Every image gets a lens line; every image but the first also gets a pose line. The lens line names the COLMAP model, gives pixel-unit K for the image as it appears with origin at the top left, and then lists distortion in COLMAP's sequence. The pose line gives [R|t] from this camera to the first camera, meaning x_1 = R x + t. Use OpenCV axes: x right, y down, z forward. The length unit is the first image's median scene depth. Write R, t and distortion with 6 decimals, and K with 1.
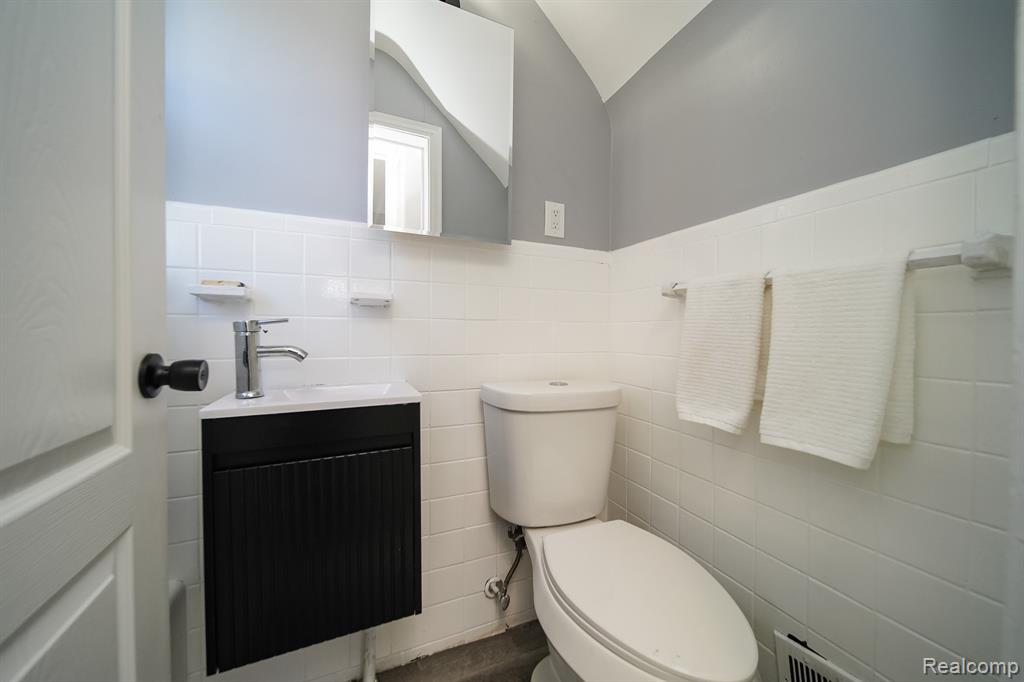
lens RADIAL K [[368.2, 0, 511.6], [0, 368.2, 343.6], [0, 0, 1]] dist [-0.000757, -0.000134]
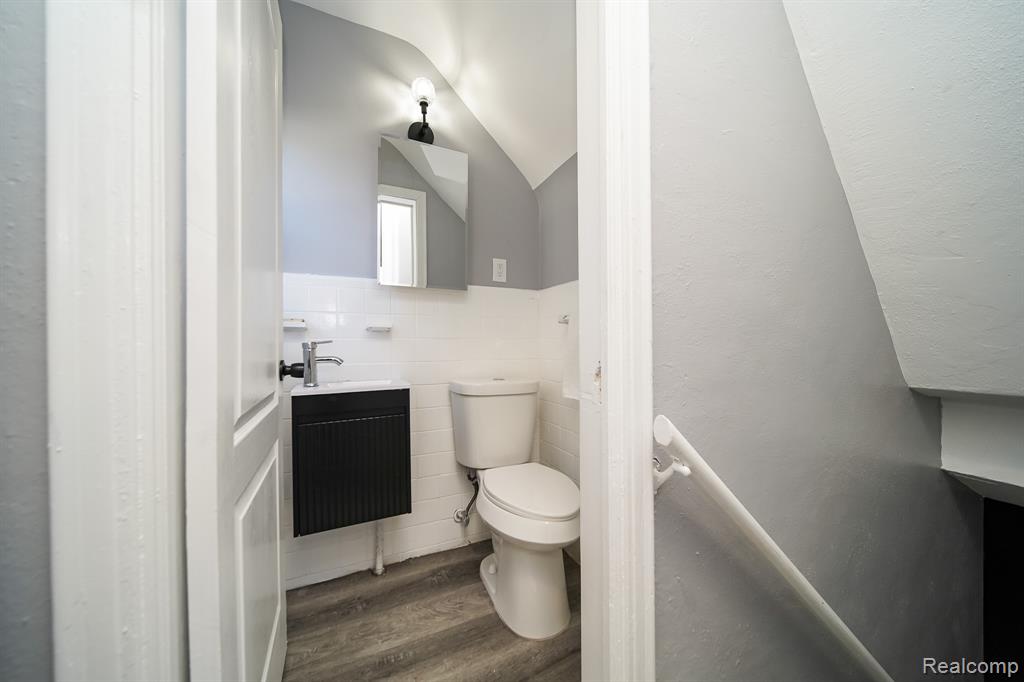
lens RADIAL K [[364.0, 0, 502.3], [0, 364.0, 351.5], [0, 0, 1]] dist [-0.000380, -0.000066]
pose [[0.999945, -0.009916, -0.003324, 0.159629], [0.009898, 0.999936, -0.005399, 0.000323], [0.003378, 0.005366, 0.999980, -0.579745]]
